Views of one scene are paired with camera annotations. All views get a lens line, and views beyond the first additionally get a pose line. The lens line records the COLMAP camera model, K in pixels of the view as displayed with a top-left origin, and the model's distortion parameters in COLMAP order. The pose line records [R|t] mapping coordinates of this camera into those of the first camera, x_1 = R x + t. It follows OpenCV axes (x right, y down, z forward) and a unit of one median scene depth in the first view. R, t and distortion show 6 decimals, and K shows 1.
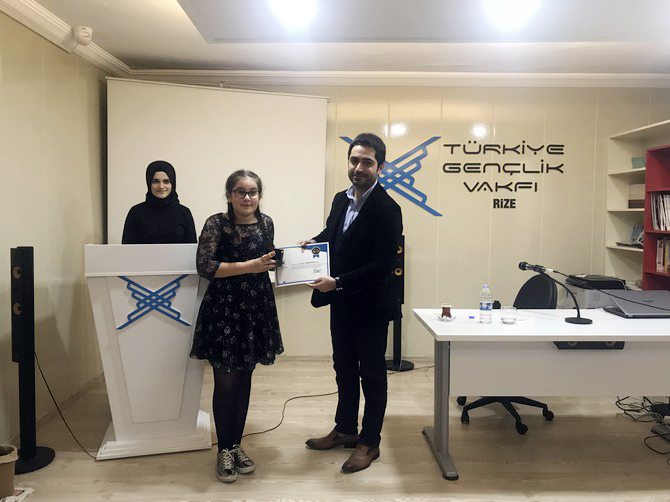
lens RADIAL K [[543.7, 0, 331.4], [0, 543.7, 246.8], [0, 0, 1]] dist [0.003110, 0.007310]
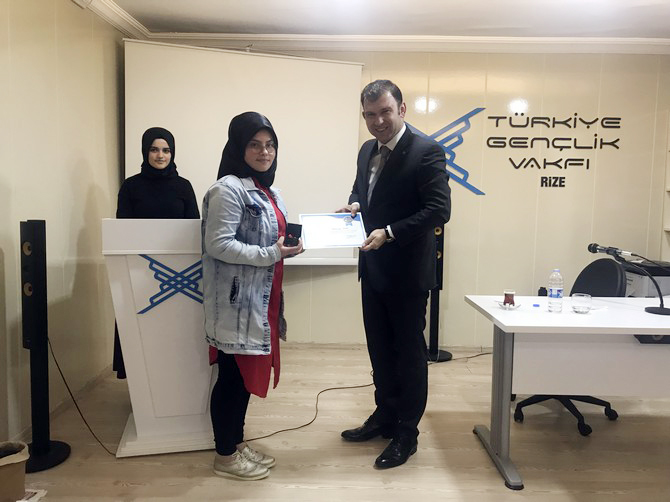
lens RADIAL K [[543.7, 0, 331.4], [0, 543.7, 247.2], [0, 0, 1]] dist [0.003110, 0.007310]
pose [[0.999754, 0.011007, -0.019239, -0.039289], [-0.010441, 0.999517, 0.029270, 0.008479], [0.019552, -0.029062, 0.999386, 0.074631]]
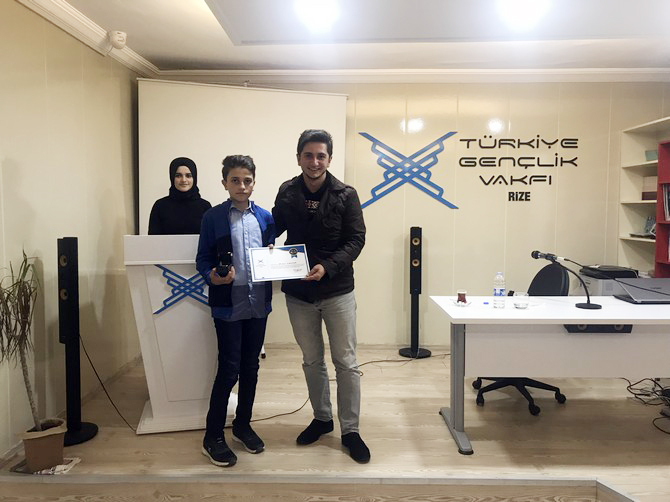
lens RADIAL K [[543.7, 0, 331.2], [0, 543.7, 247.4], [0, 0, 1]] dist [0.003110, 0.007310]
pose [[0.999543, -0.002499, -0.030110, -0.007035], [0.002748, 0.999963, 0.008211, 0.008076], [0.030088, -0.008290, 0.999513, -0.041777]]
